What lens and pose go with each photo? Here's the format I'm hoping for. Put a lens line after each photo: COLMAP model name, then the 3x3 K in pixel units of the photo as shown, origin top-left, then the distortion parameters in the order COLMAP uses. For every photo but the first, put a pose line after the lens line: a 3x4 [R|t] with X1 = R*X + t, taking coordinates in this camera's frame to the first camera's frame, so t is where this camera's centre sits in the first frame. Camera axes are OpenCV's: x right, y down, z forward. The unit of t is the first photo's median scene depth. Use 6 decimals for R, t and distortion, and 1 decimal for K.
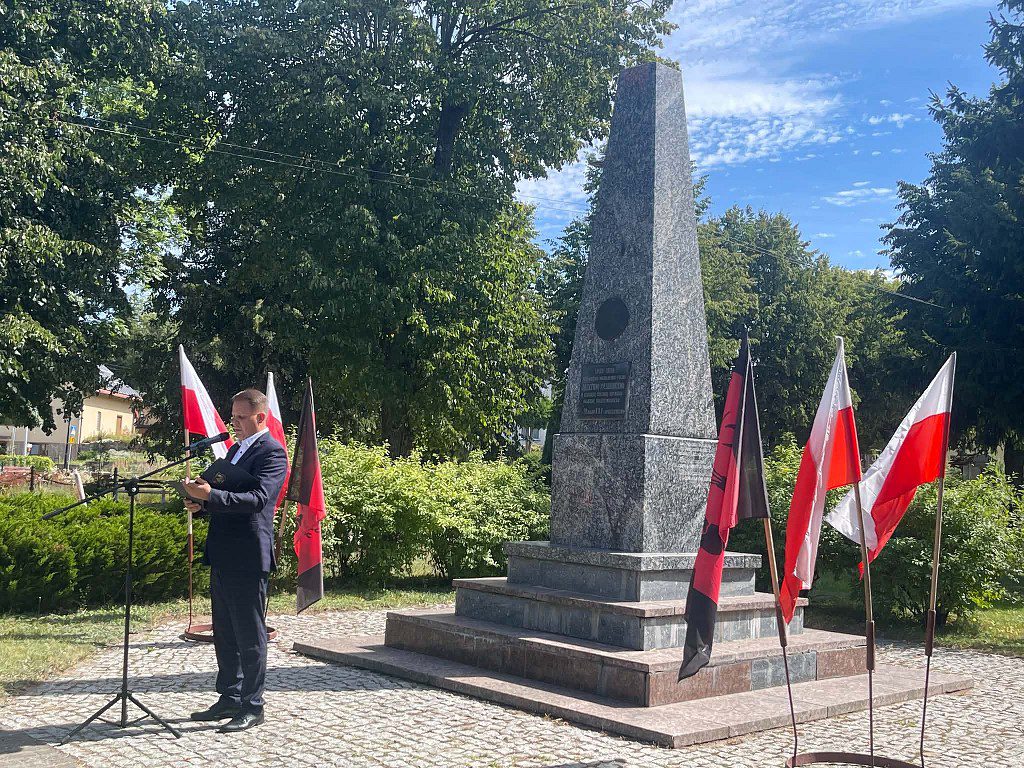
lens RADIAL K [[1178.7, 0, 512.0], [0, 1178.7, 384.0], [0, 0, 1]] dist [0.126232, -0.364676]
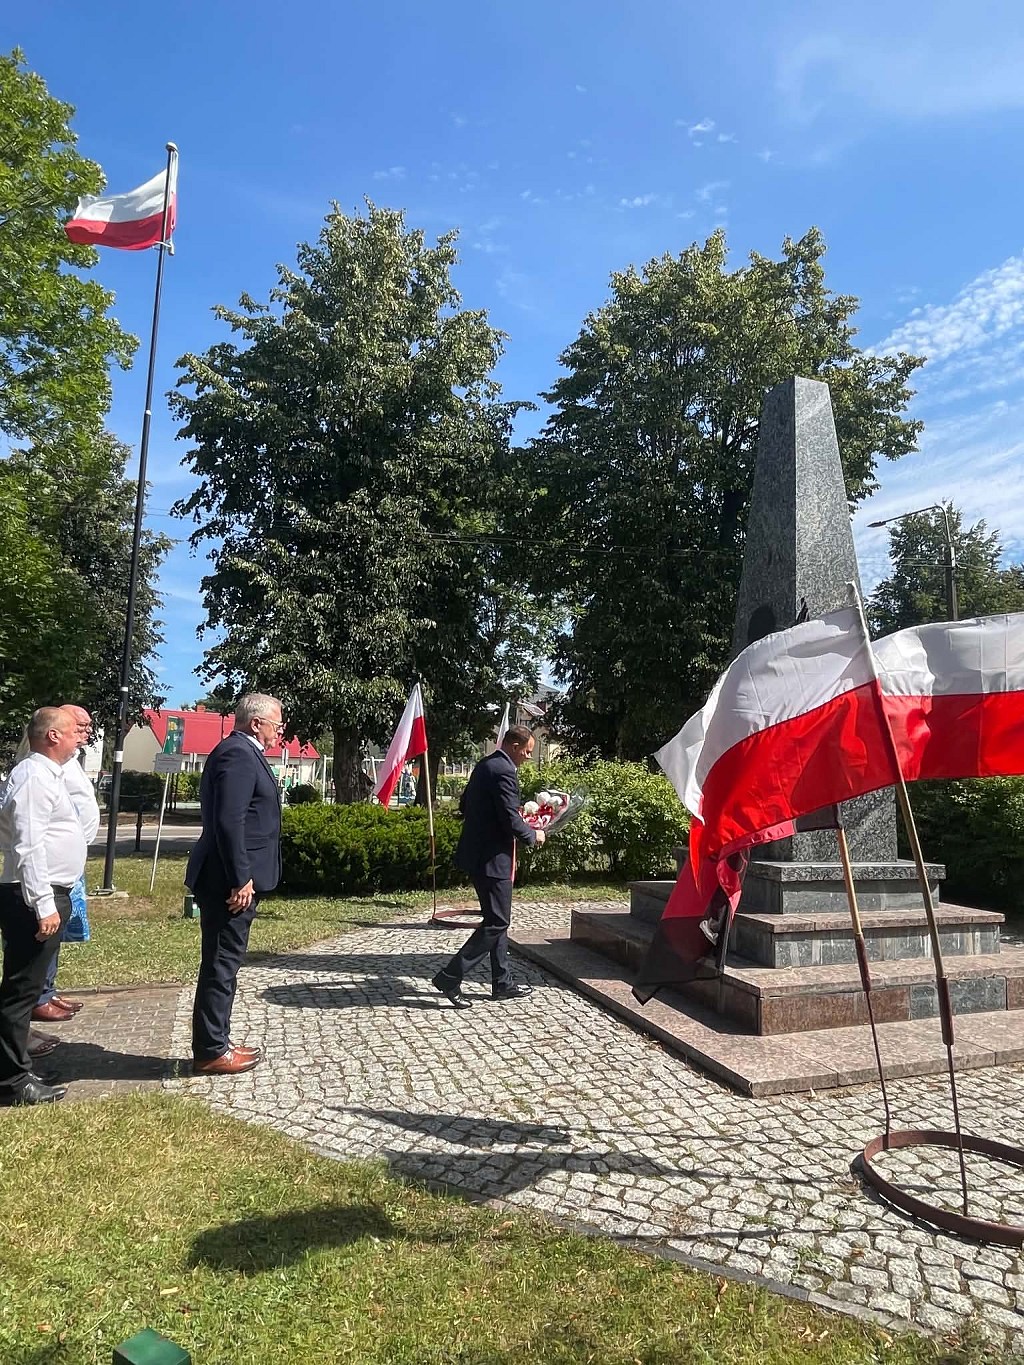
lens RADIAL K [[821.9, 0, 519.2], [0, 821.9, 684.8], [0, 0, 1]] dist [-0.000995, -0.000330]
pose [[0.917364, -0.063443, -0.392962, 0.149639], [0.043853, 0.997316, -0.058640, 0.023266], [0.395627, 0.036562, 0.917683, 0.242007]]
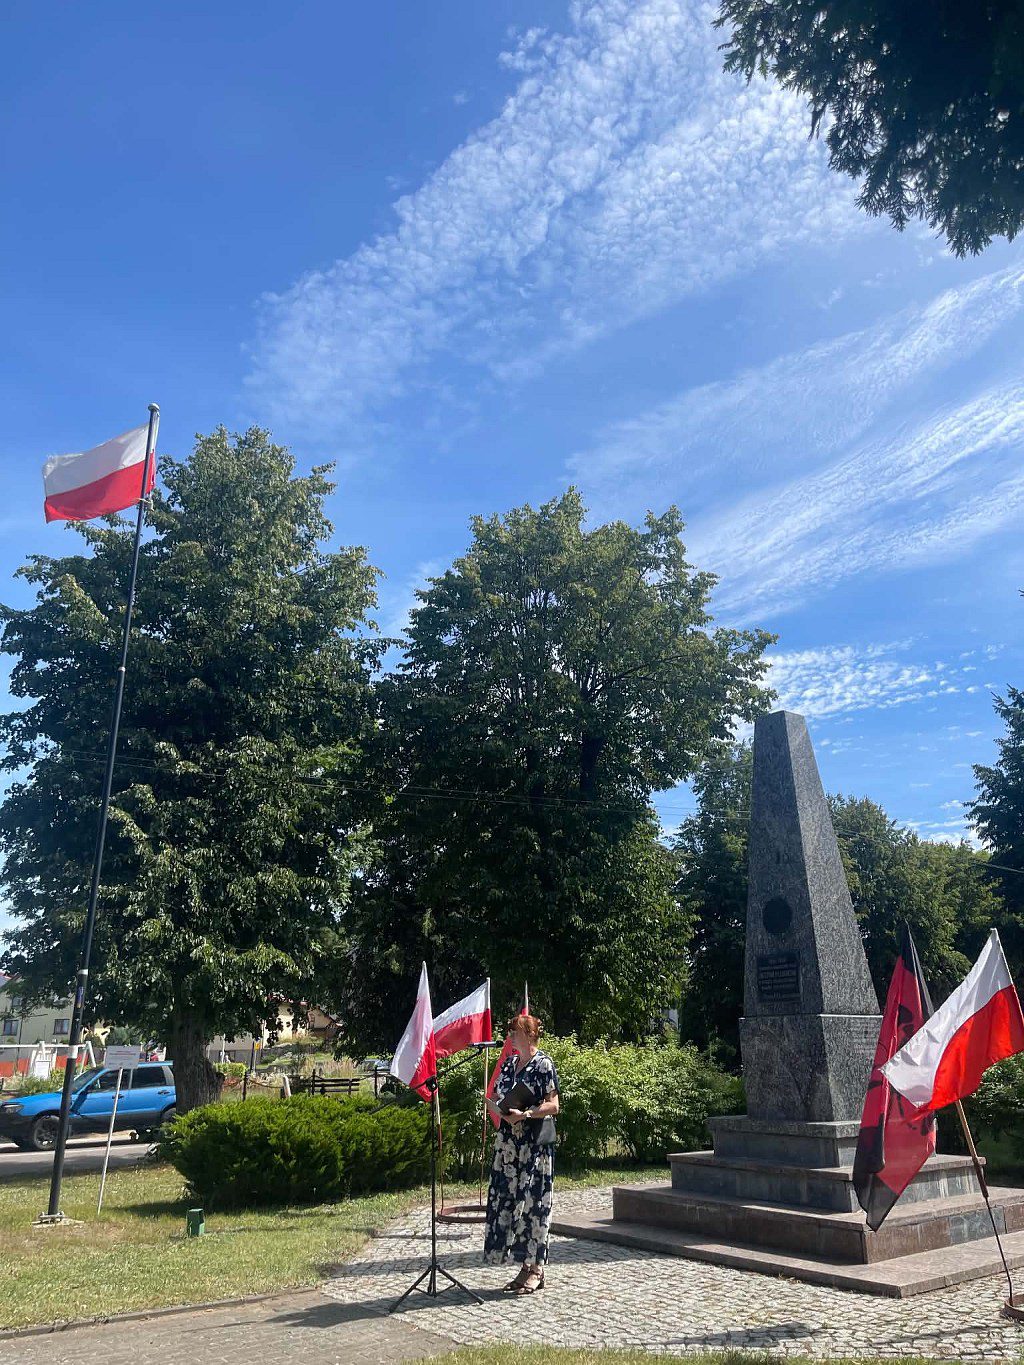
lens RADIAL K [[1034.9, 0, 515.3], [0, 1034.9, 689.3], [0, 0, 1]] dist [0.062330, -0.079604]
pose [[0.992047, -0.090154, -0.087831, -0.060331], [0.064129, 0.962495, -0.263611, -0.012833], [0.108302, 0.255882, 0.960622, -0.109697]]
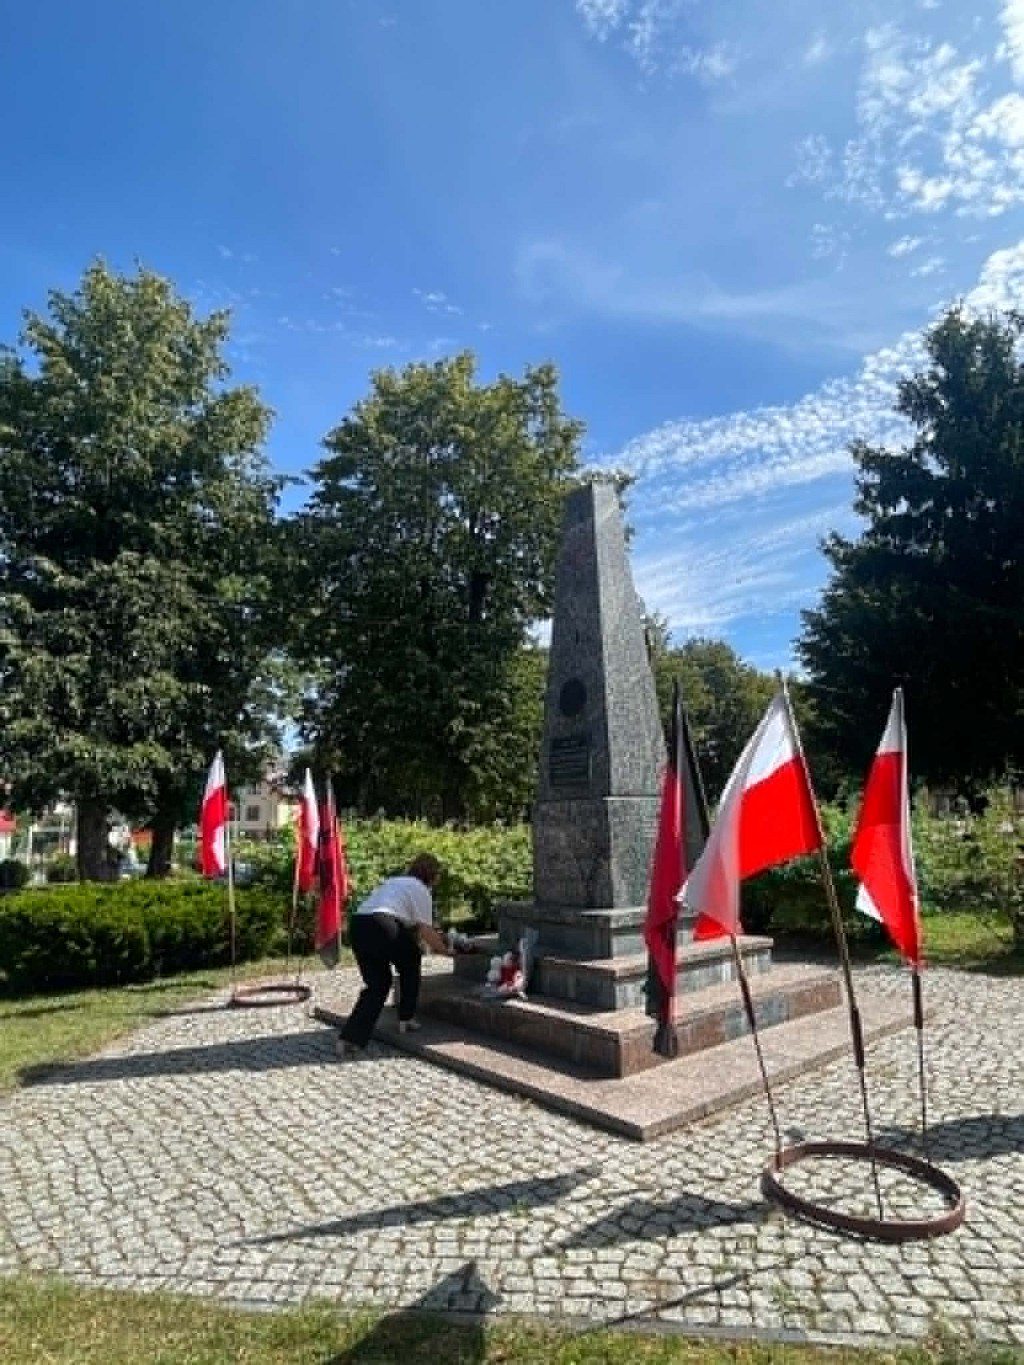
lens RADIAL K [[757.9, 0, 516.5], [0, 757.9, 680.8], [0, 0, 1]] dist [-0.004413, 0.003666]
pose [[0.995571, -0.079578, -0.050060, 0.061460], [0.073047, 0.989965, -0.120970, 0.011603], [0.059184, 0.116778, 0.991393, 0.239984]]
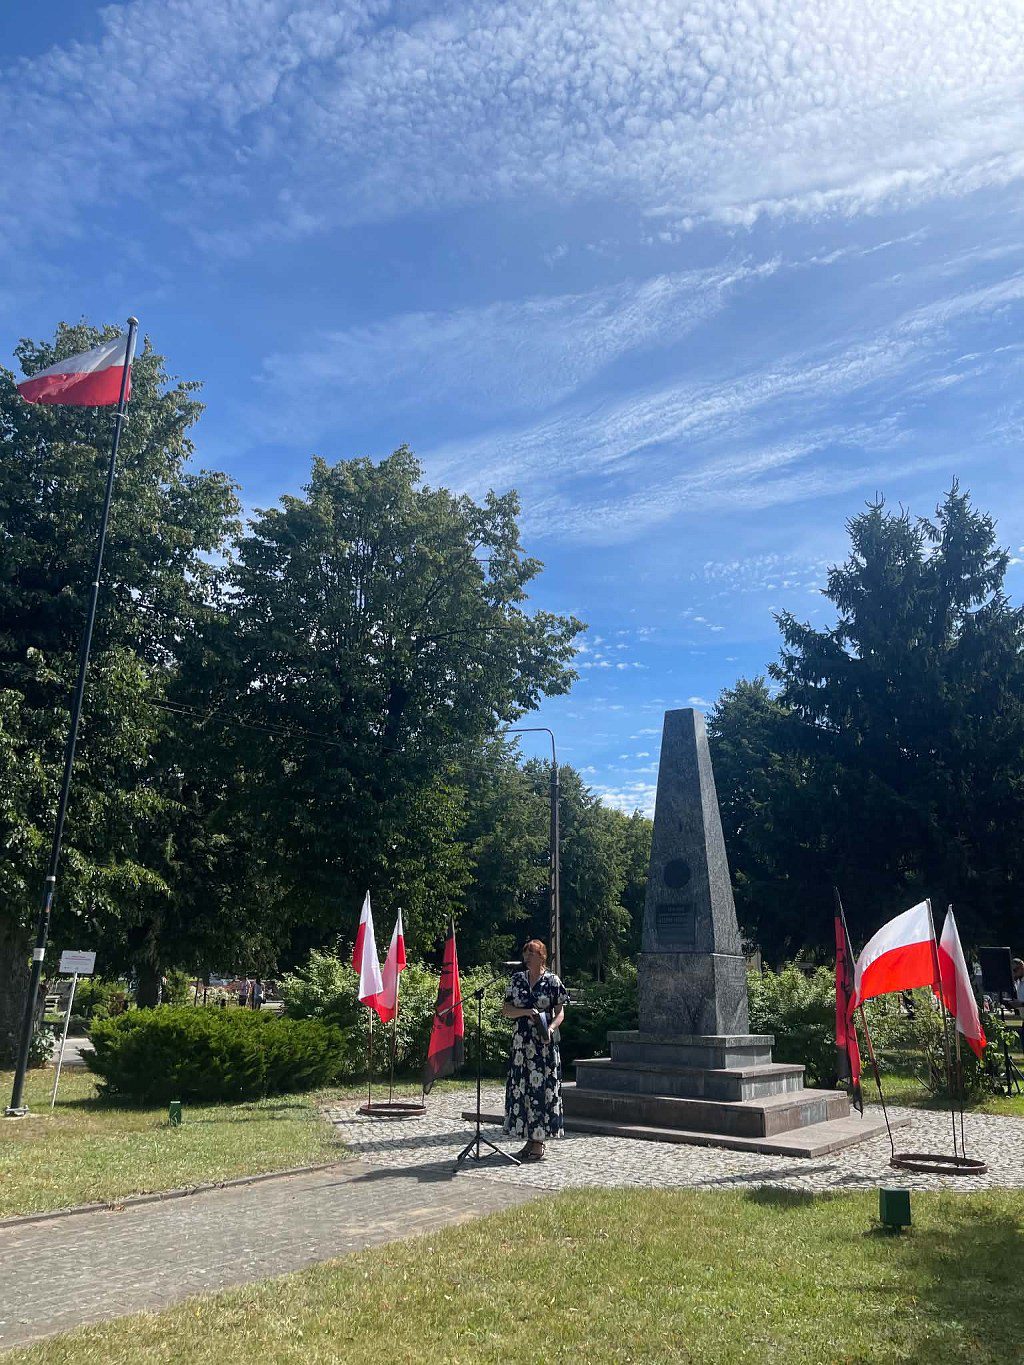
lens RADIAL K [[1034.9, 0, 515.3], [0, 1034.9, 689.3], [0, 0, 1]] dist [0.062330, -0.079604]
pose [[0.974146, 0.043796, 0.221633, -0.377094], [0.001332, 0.979899, -0.199488, -0.019790], [-0.225915, 0.194626, 0.954507, -0.240085]]
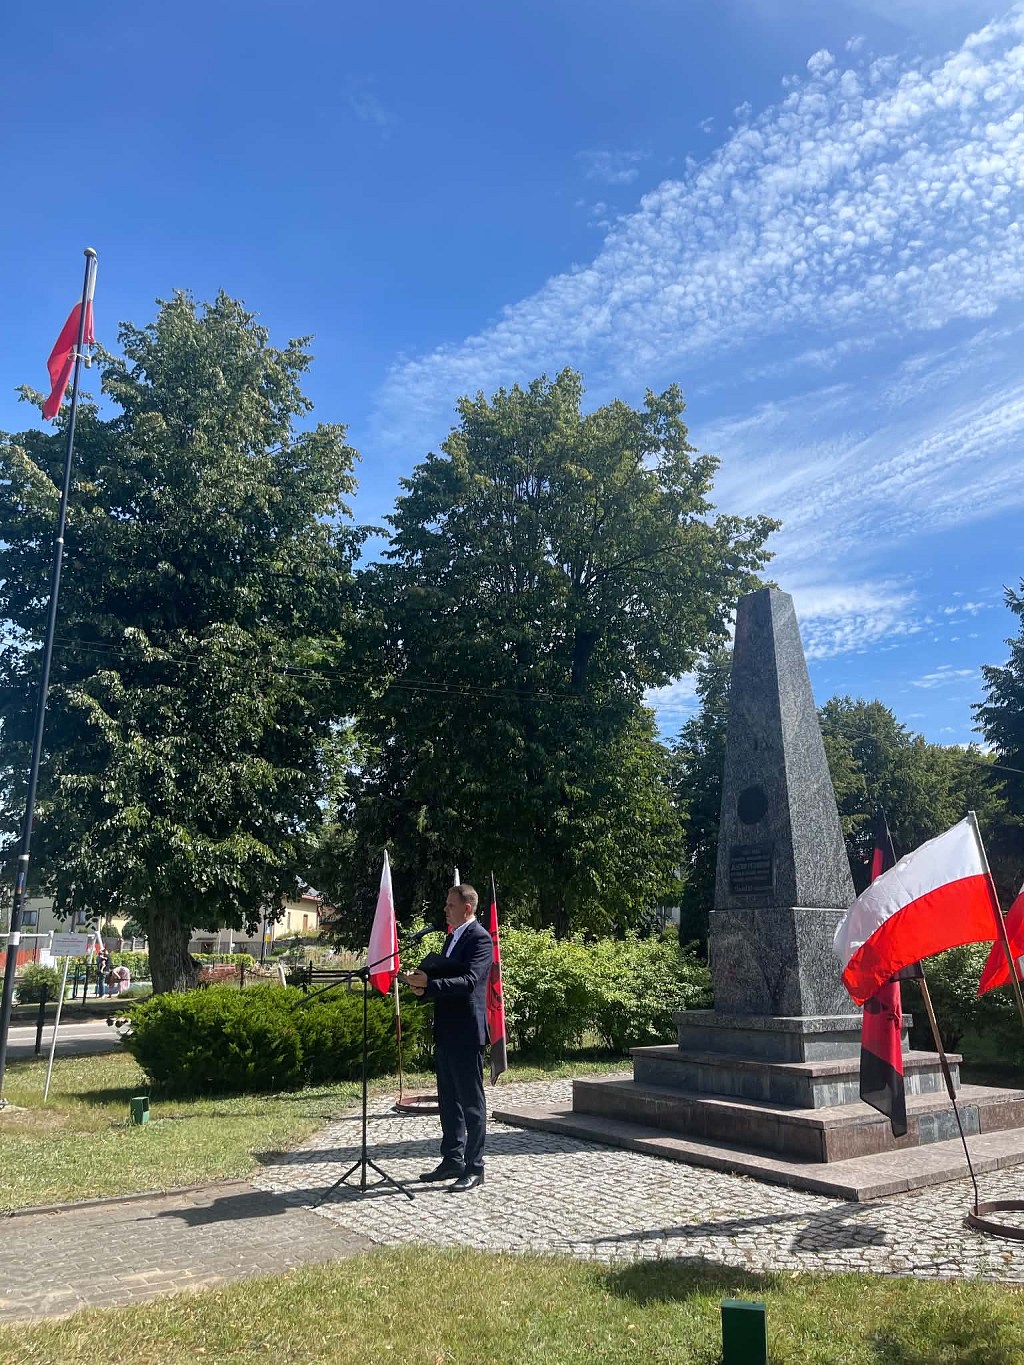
lens RADIAL K [[1037.9, 0, 514.6], [0, 1037.9, 698.3], [0, 0, 1]] dist [0.030869, -0.006274]
pose [[0.991320, -0.074135, -0.108576, -0.023752], [0.055309, 0.984380, -0.167142, -0.001759], [0.119271, 0.159686, 0.979936, -0.029678]]
